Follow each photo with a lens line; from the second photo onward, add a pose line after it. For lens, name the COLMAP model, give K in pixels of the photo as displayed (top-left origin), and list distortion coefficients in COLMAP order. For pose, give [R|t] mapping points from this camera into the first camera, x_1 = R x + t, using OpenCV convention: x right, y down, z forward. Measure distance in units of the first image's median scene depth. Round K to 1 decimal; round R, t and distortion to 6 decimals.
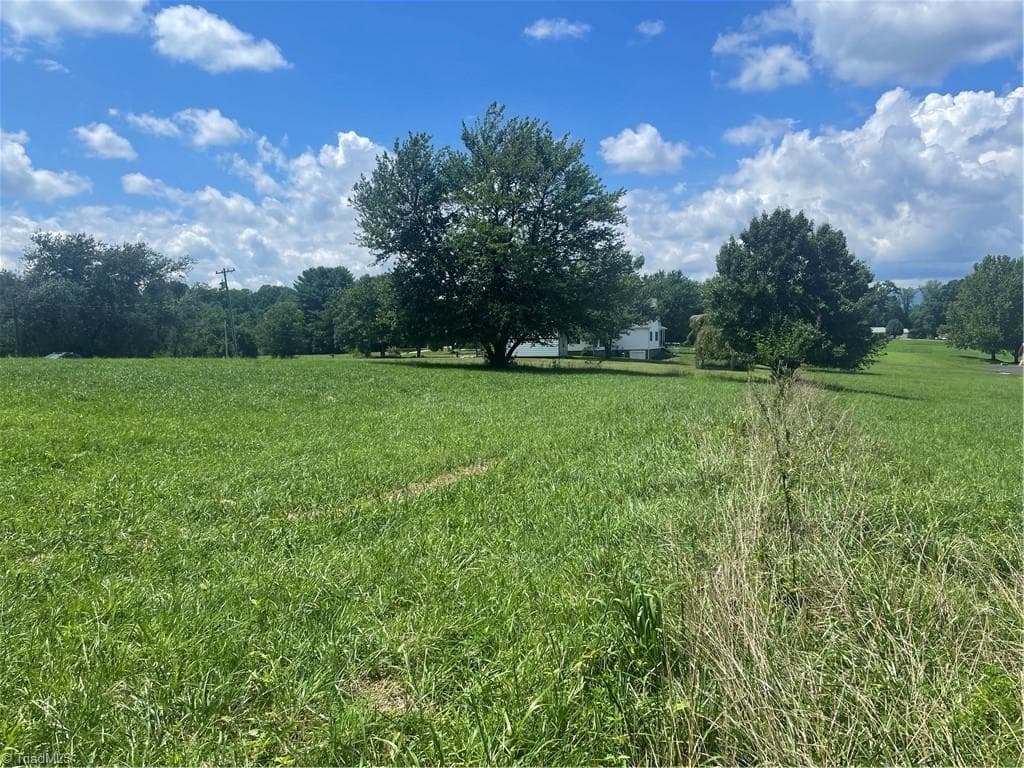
lens RADIAL K [[776.5, 0, 512.0], [0, 776.5, 384.0], [0, 0, 1]] dist [0.078719, -0.112173]
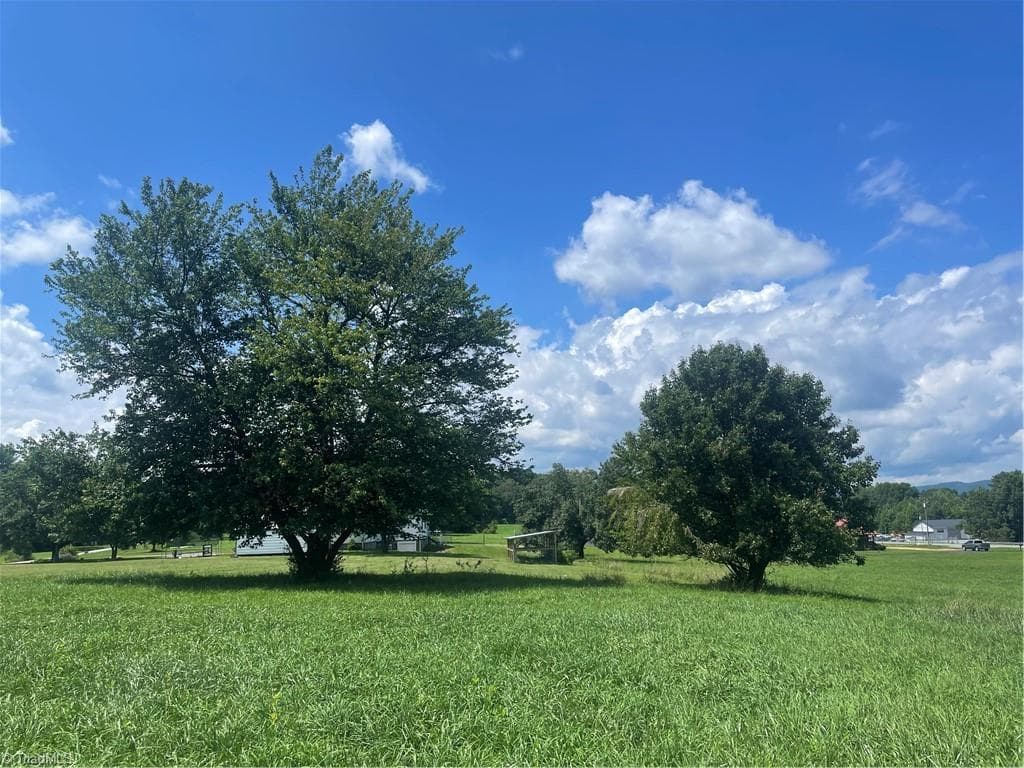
lens RADIAL K [[776.5, 0, 512.0], [0, 776.5, 384.0], [0, 0, 1]] dist [0.078719, -0.112173]
pose [[0.934728, 0.045051, 0.352497, -0.057499], [0.039864, 0.972377, -0.229985, -0.015072], [-0.353122, 0.229025, 0.907112, 0.242663]]
